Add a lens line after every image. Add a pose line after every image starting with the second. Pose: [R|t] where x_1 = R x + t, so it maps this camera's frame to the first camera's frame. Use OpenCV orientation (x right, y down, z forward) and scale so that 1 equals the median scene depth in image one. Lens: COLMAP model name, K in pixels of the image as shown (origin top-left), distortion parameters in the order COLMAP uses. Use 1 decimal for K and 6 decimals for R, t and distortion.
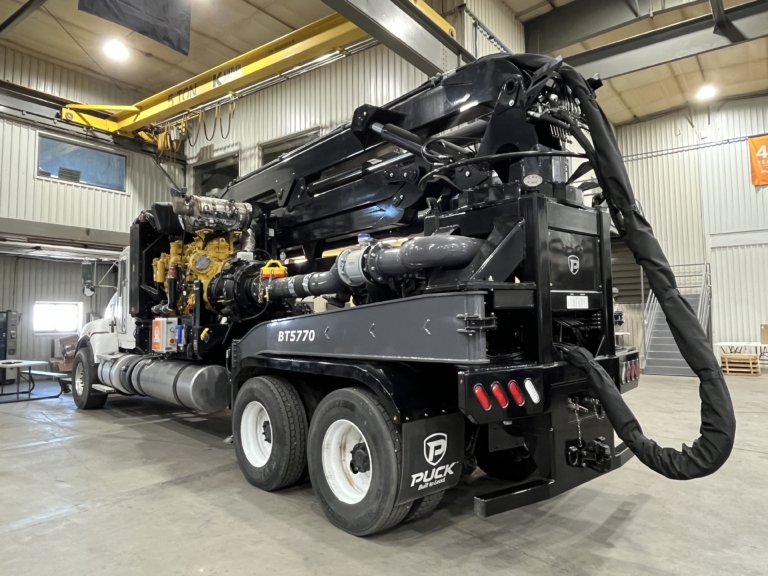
lens RADIAL K [[533.6, 0, 389.3], [0, 533.6, 281.6], [0, 0, 1]] dist [-0.018244, -0.001892]
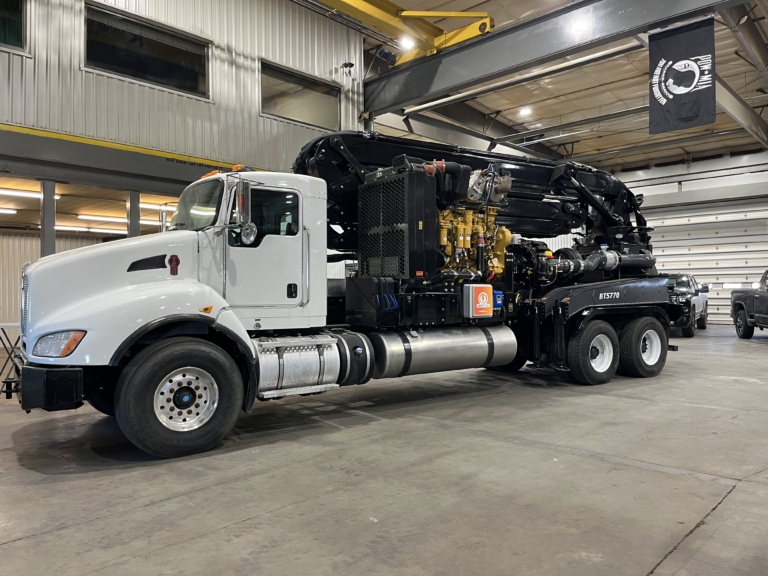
lens RADIAL K [[582.1, 0, 390.6], [0, 582.1, 281.7], [0, 0, 1]] dist [0.047522, -0.067038]
pose [[0.119598, 0.029779, 0.992376, -2.073334], [-0.060850, 0.997891, -0.022611, 0.132914], [-0.990956, -0.057682, 0.121158, 1.374044]]
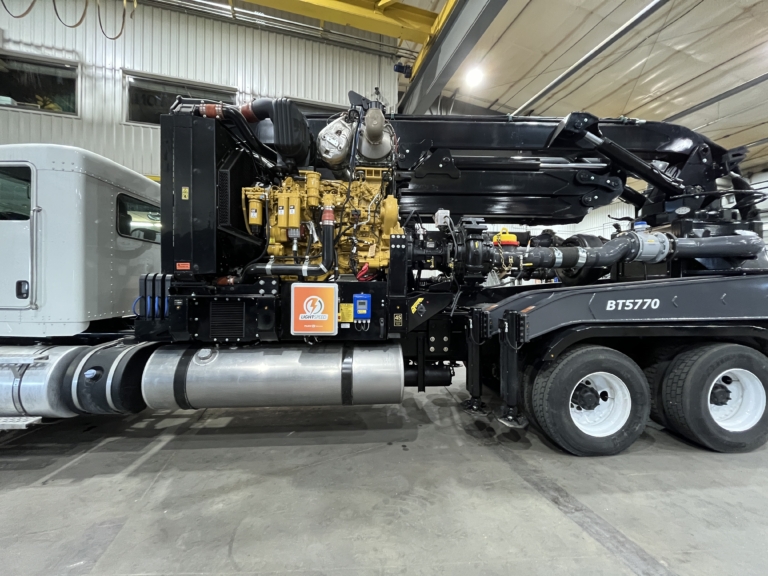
lens RADIAL K [[309.6, 0, 384.8], [0, 309.6, 291.4], [0, 0, 1]] dist [-0.007066, 0.000556]
pose [[0.614350, 0.011331, 0.788952, -0.897393], [-0.068435, 0.996894, 0.038972, 0.077411], [-0.786060, -0.077935, 0.613217, 0.924464]]
